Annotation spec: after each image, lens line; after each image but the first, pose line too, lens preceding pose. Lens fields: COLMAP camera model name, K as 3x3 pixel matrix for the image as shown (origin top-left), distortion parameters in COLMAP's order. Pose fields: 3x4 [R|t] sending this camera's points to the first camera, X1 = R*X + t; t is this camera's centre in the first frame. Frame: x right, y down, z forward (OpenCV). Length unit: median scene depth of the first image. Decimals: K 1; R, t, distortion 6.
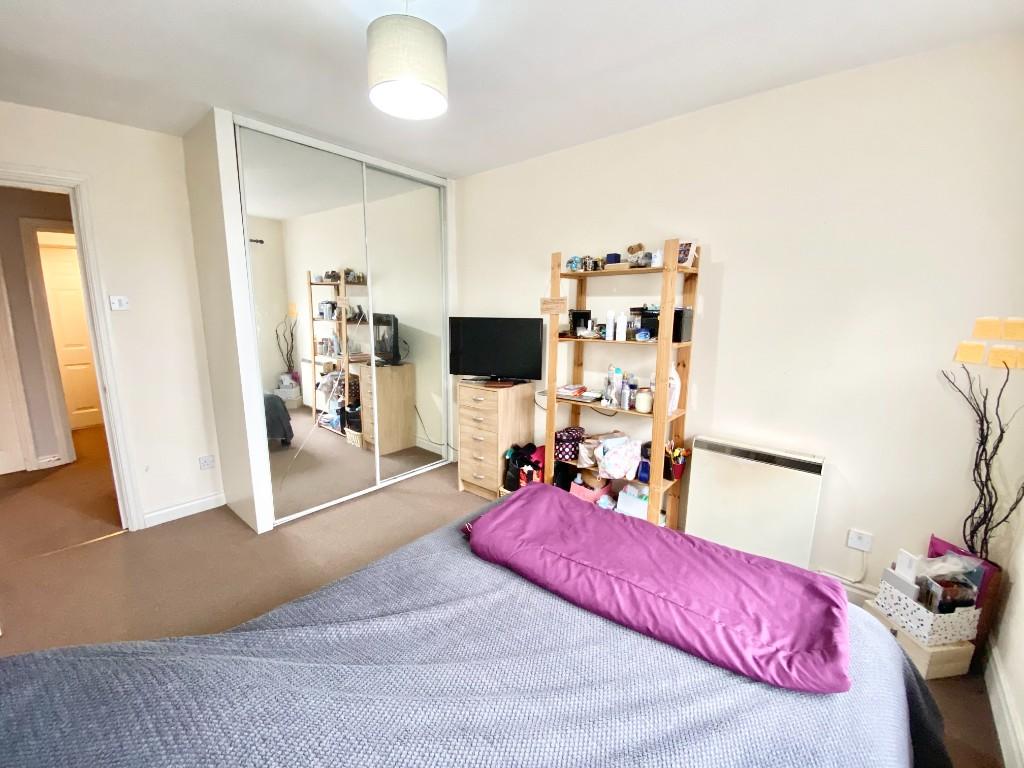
lens RADIAL K [[426.4, 0, 510.1], [0, 426.4, 382.9], [0, 0, 1]] dist [-0.008814, -0.001781]
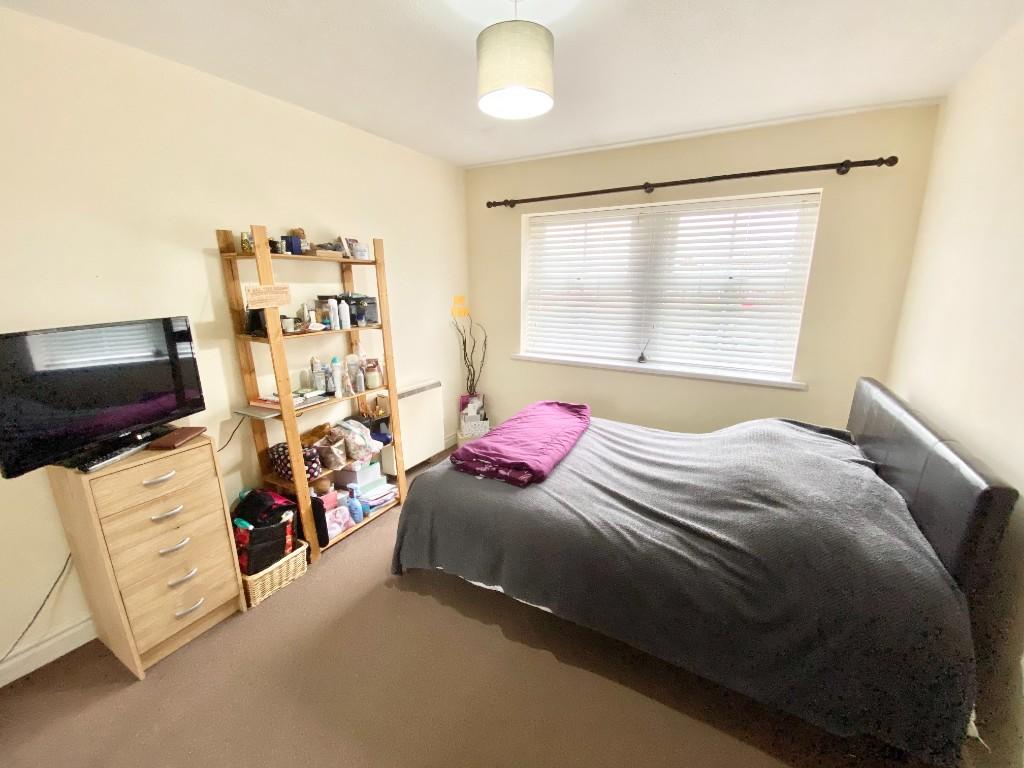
lens RADIAL K [[426.4, 0, 511.1], [0, 426.4, 388.1], [0, 0, 1]] dist [-0.008814, -0.001781]
pose [[-0.225438, -0.238634, 0.944580, -0.735617], [0.173342, 0.944244, 0.279920, -0.160787], [-0.958713, 0.226840, -0.171503, 0.728754]]
